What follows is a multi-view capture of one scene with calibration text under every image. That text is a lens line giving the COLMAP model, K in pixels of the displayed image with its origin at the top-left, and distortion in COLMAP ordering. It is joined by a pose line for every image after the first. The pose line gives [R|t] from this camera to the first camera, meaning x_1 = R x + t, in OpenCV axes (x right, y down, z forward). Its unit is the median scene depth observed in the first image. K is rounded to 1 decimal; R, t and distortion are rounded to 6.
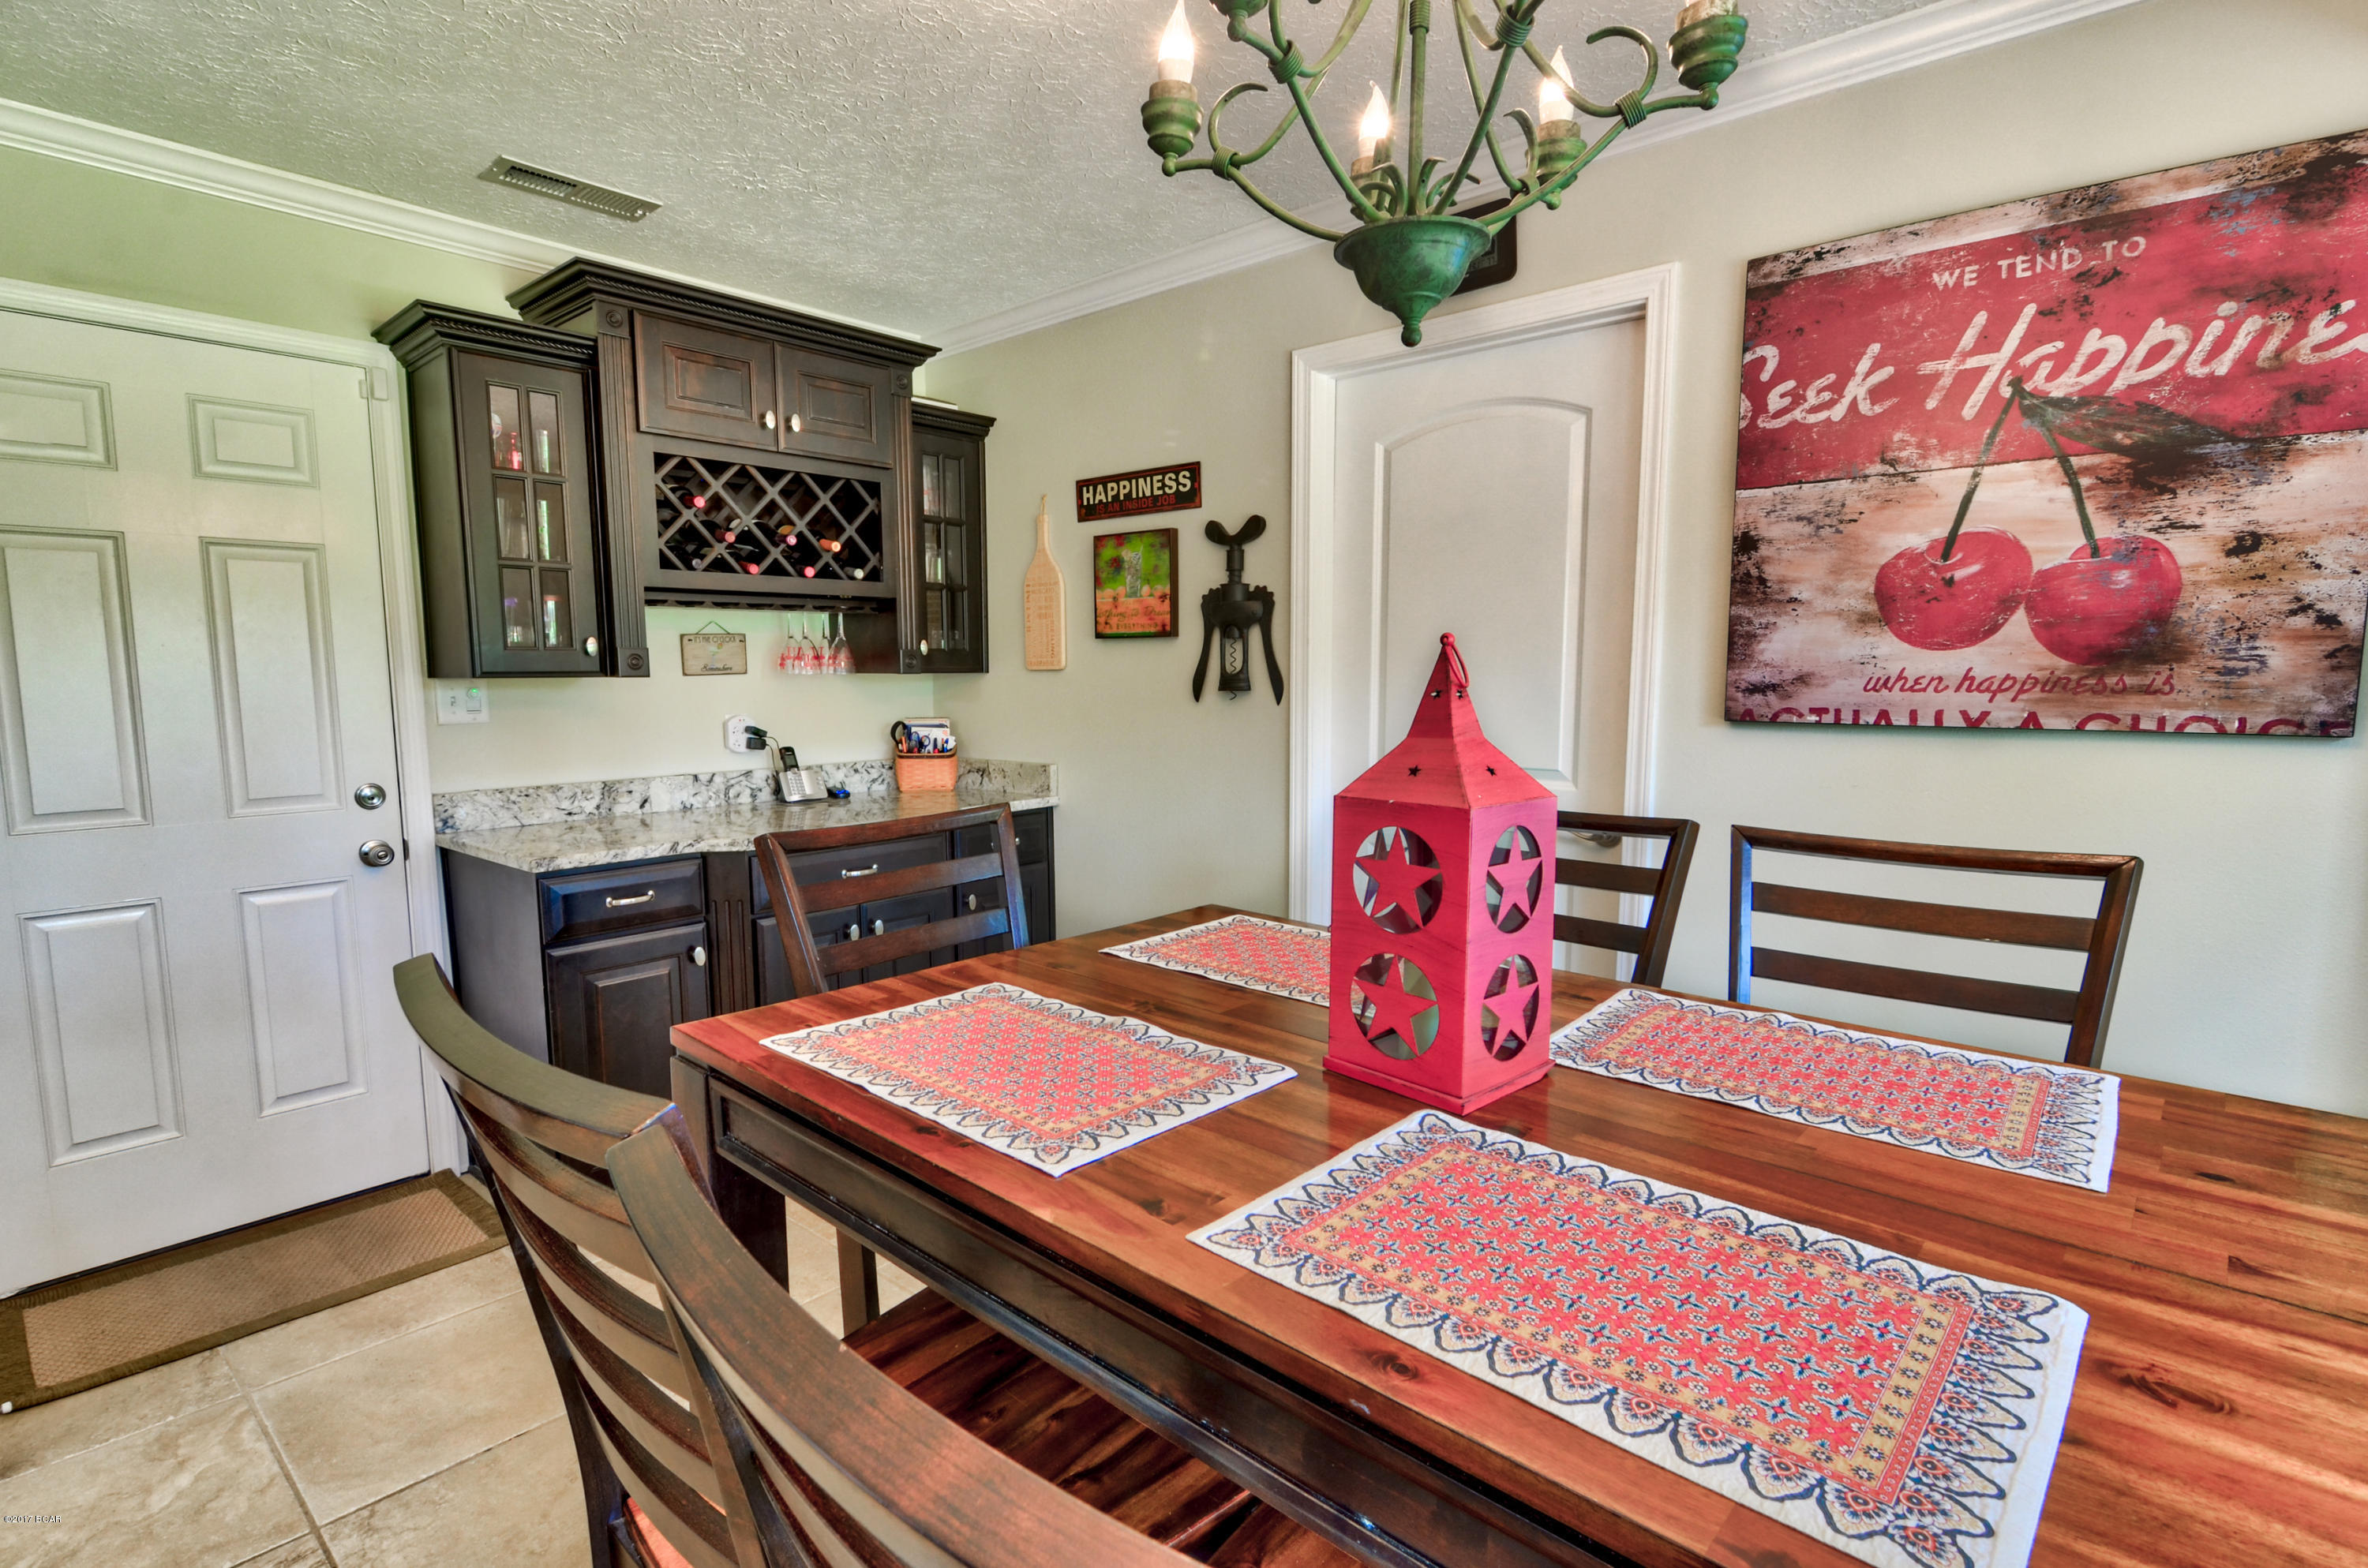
lens RADIAL K [[1145.5, 0, 1174.0], [0, 1145.5, 798.1], [0, 0, 1]] dist [0.008327, -0.009679]
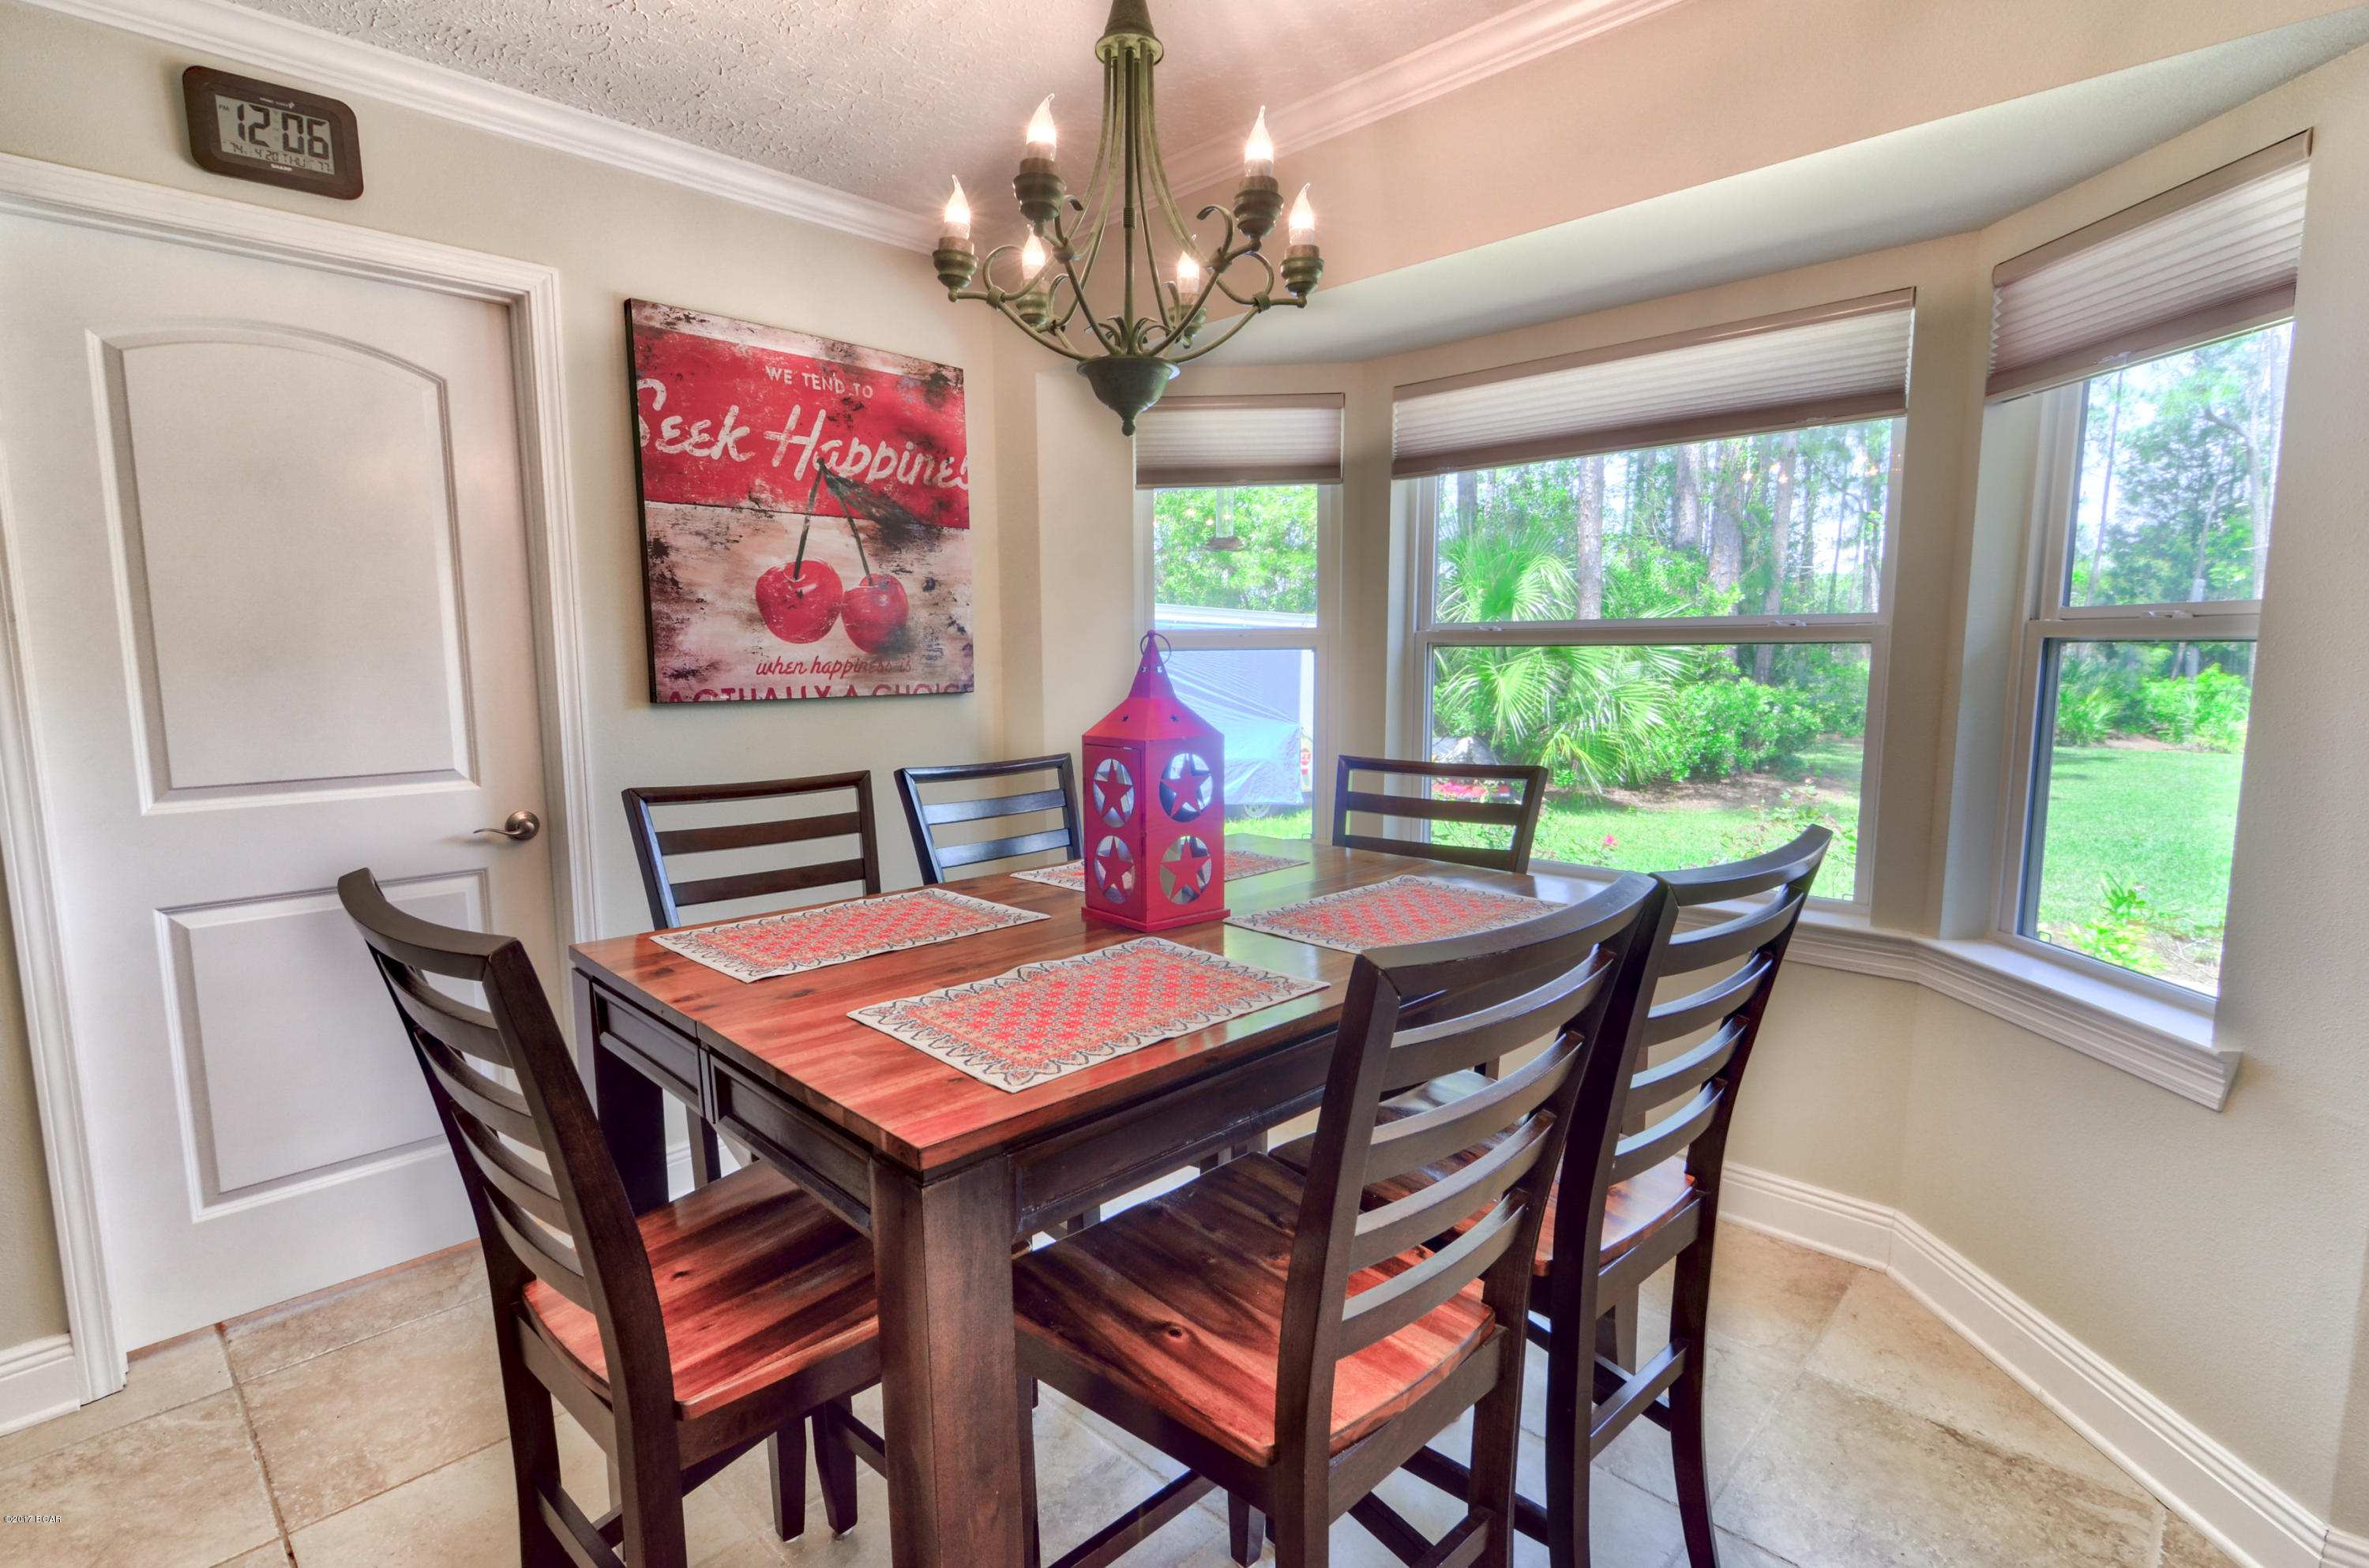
lens RADIAL K [[1146.1, 0, 1168.6], [0, 1146.1, 795.1], [0, 0, 1]] dist [0.008327, -0.009679]
pose [[0.039020, -0.118066, 0.992239, -0.713556], [0.120801, 0.986269, 0.112605, -0.050164], [-0.991910, 0.115470, 0.052746, 0.502703]]
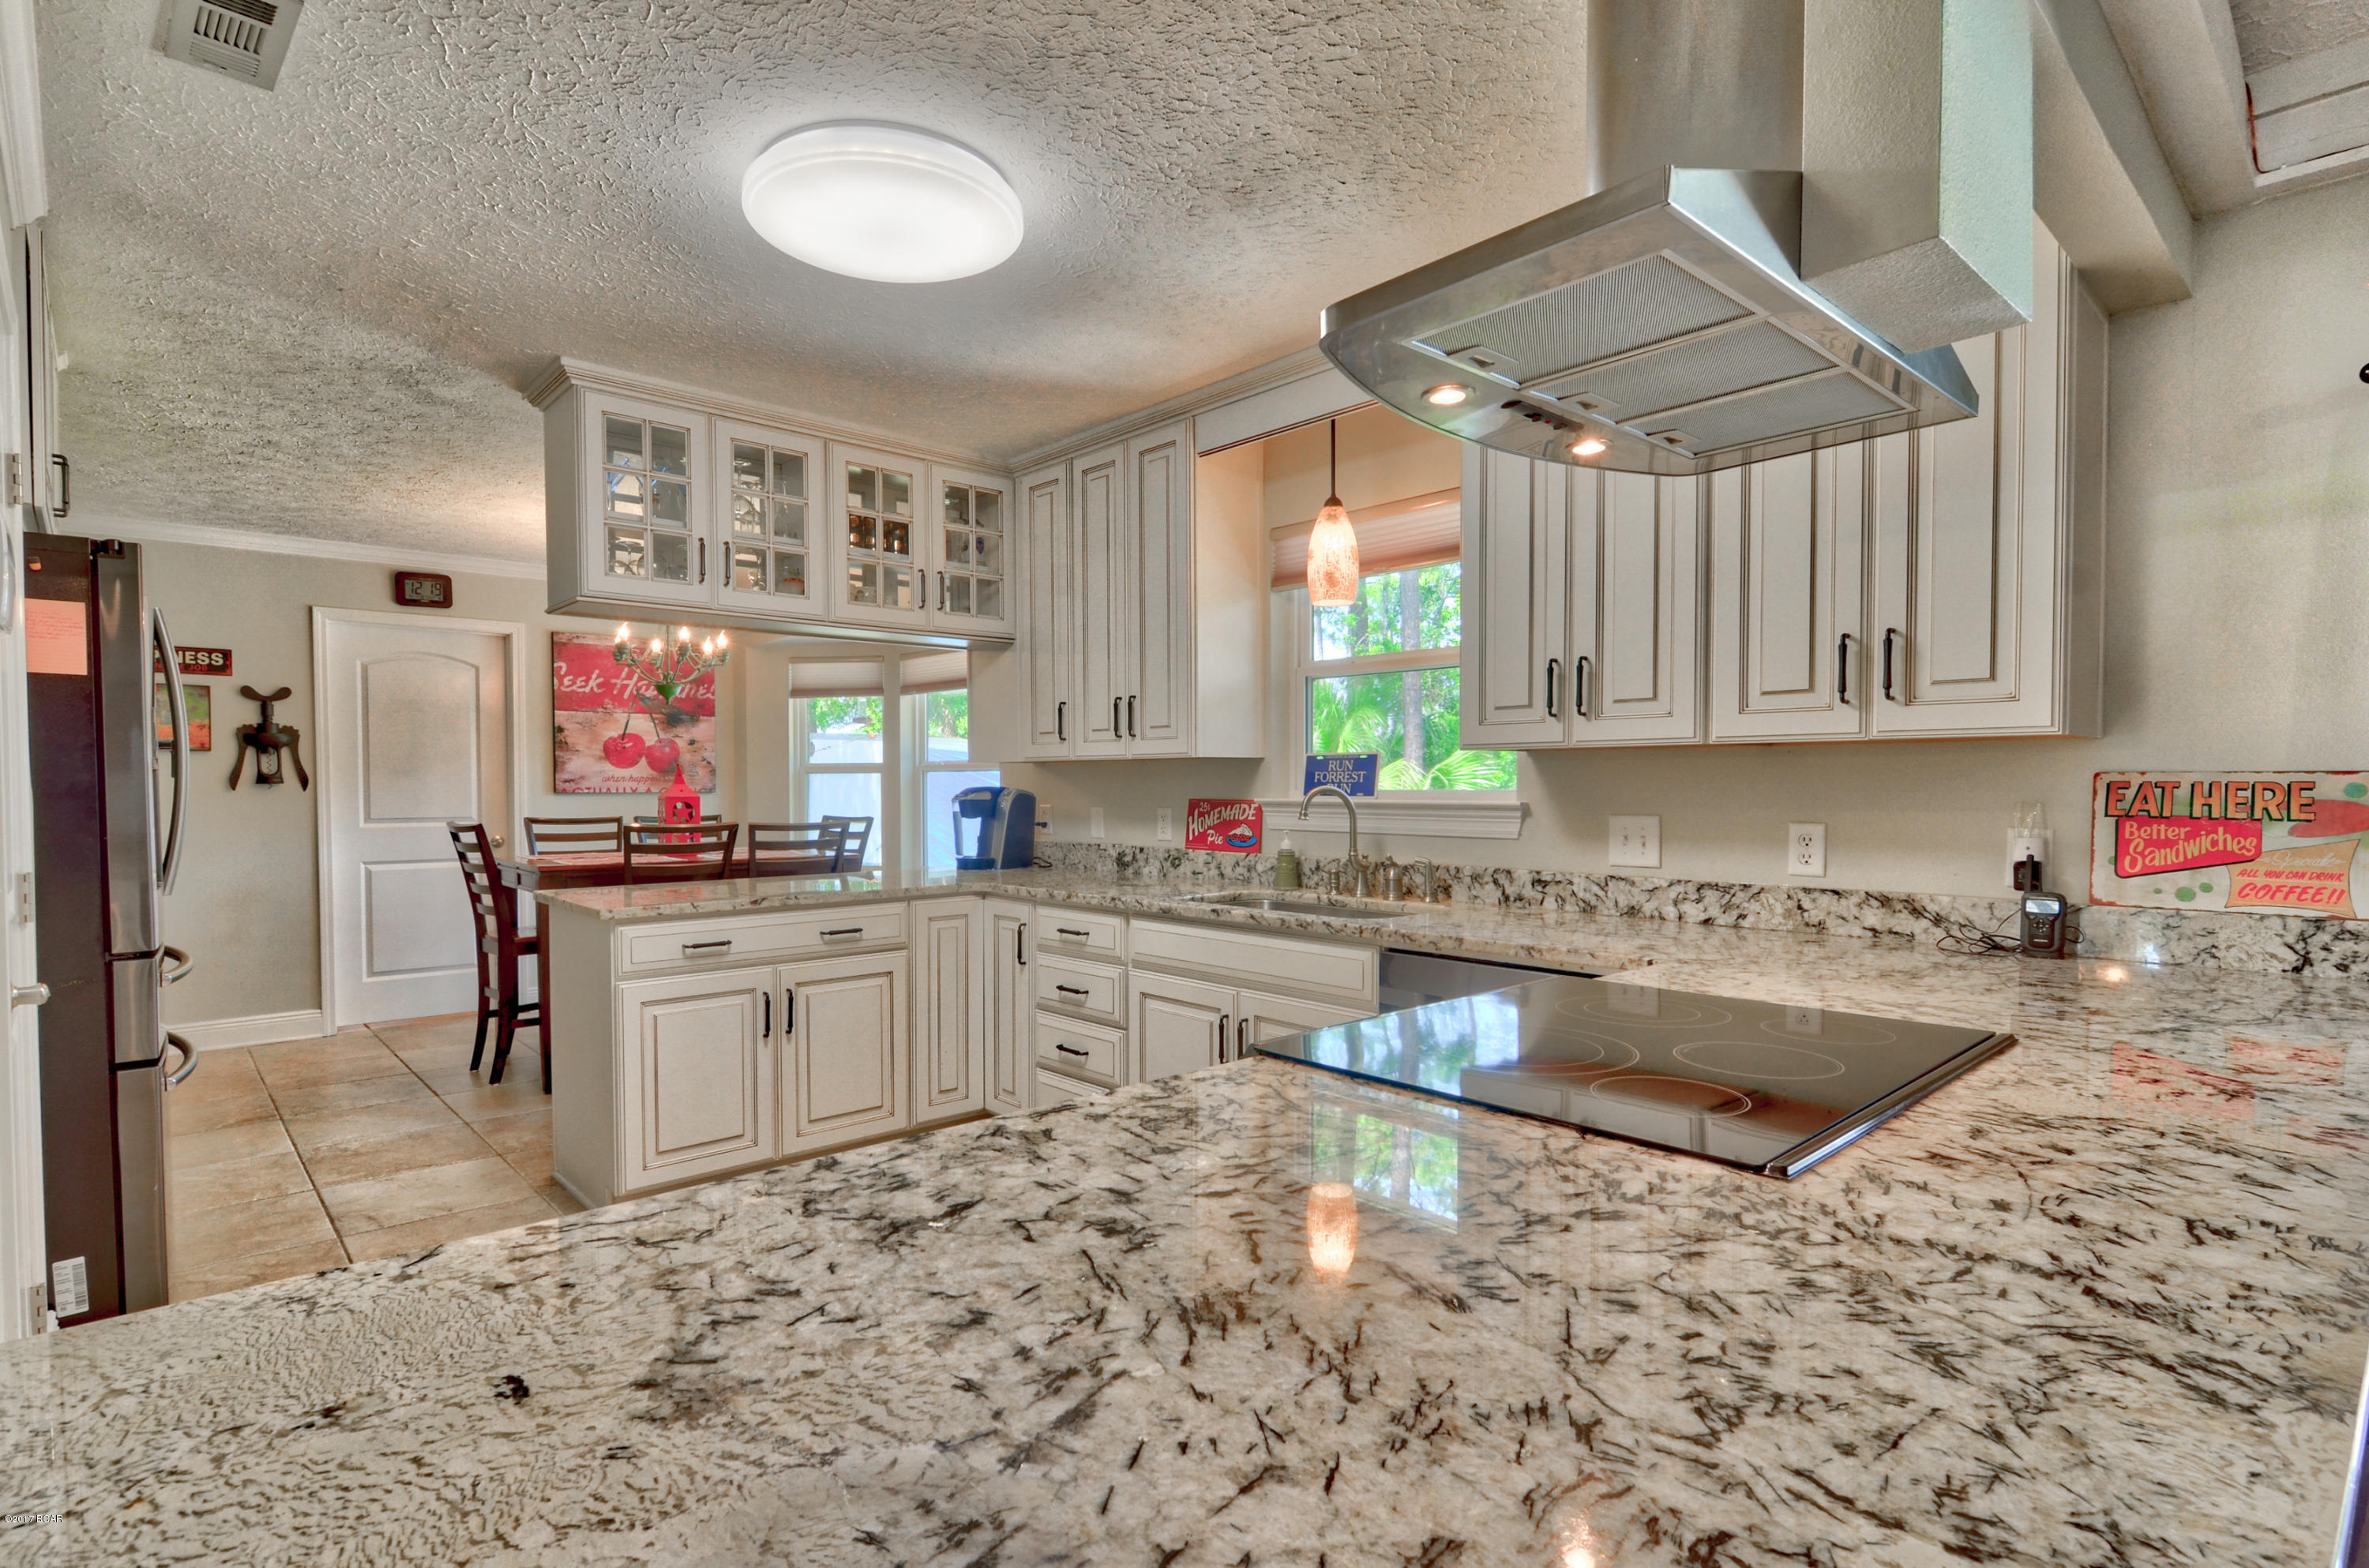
lens RADIAL K [[1146.1, 0, 1151.5], [0, 1146.1, 815.9], [0, 0, 1]] dist [0.008327, -0.009679]
pose [[0.097806, -0.019656, 0.995011, -2.377416], [0.113016, 0.993557, 0.008518, 0.141399], [-0.988768, 0.111619, 0.099397, -0.762613]]
